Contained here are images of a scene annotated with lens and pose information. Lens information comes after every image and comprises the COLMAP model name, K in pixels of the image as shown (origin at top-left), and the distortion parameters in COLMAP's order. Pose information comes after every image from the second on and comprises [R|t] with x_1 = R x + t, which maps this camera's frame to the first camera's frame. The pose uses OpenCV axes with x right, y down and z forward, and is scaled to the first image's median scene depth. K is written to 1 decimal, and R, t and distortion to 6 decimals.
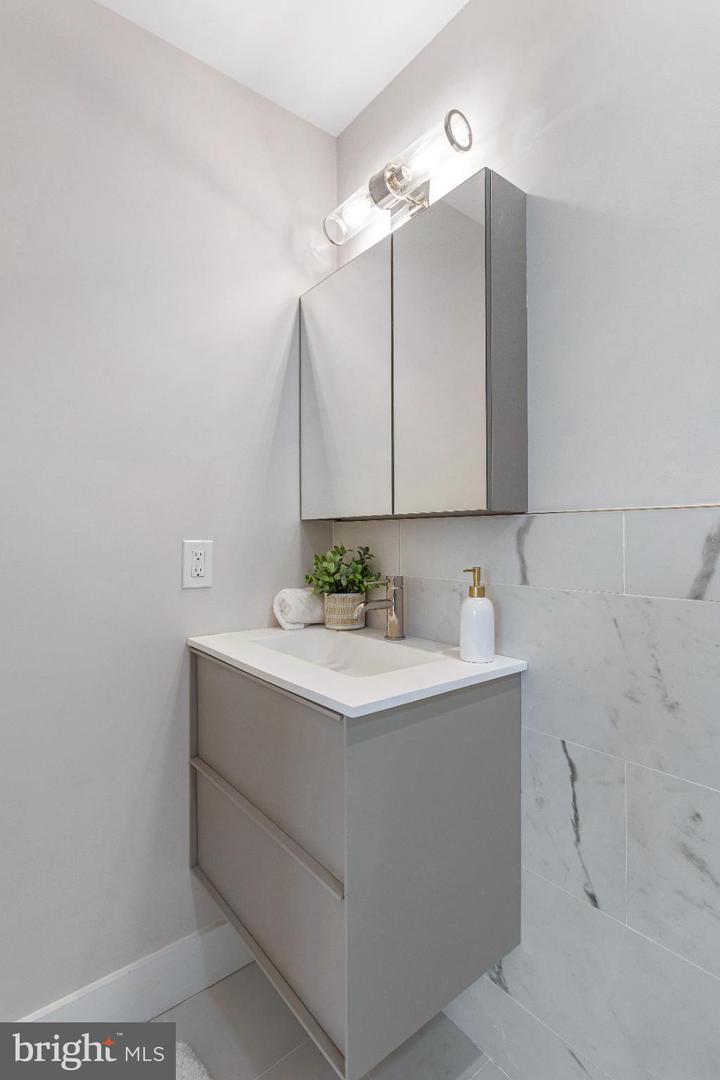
lens RADIAL K [[520.3, 0, 377.9], [0, 520.3, 518.7], [0, 0, 1]] dist [-0.002864, 0.000754]
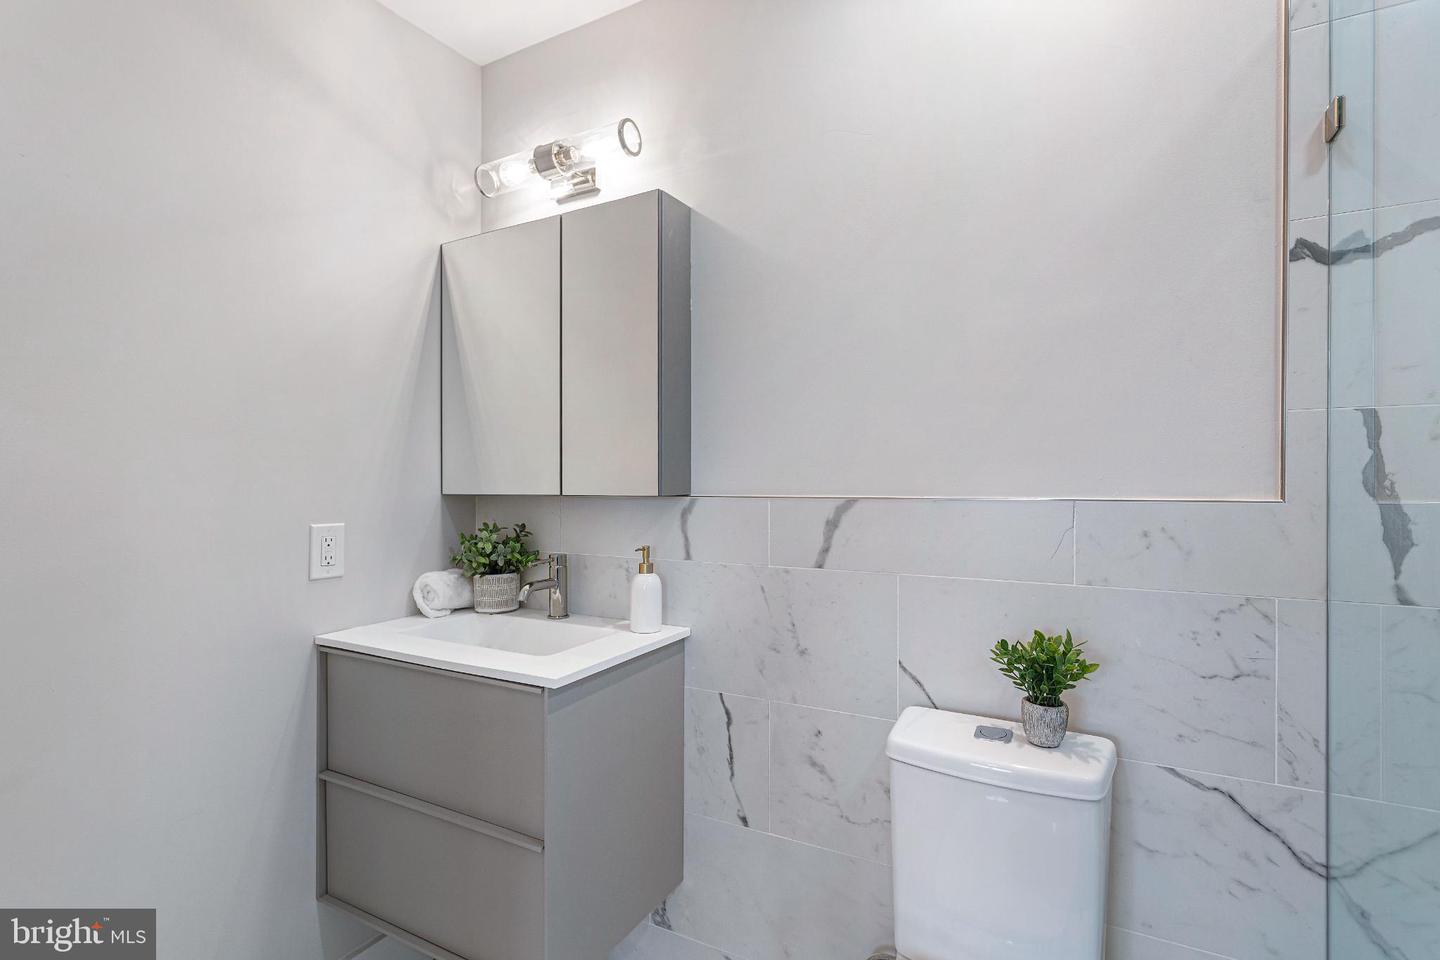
lens RADIAL K [[688.8, 0, 712.5], [0, 688.8, 457.5], [0, 0, 1]] dist [0.000287, 0.001071]
pose [[0.933275, 0.002937, 0.359150, -0.192083], [-0.005282, 0.999971, 0.005546, -0.096738], [-0.359123, -0.007073, 0.933263, -0.381117]]
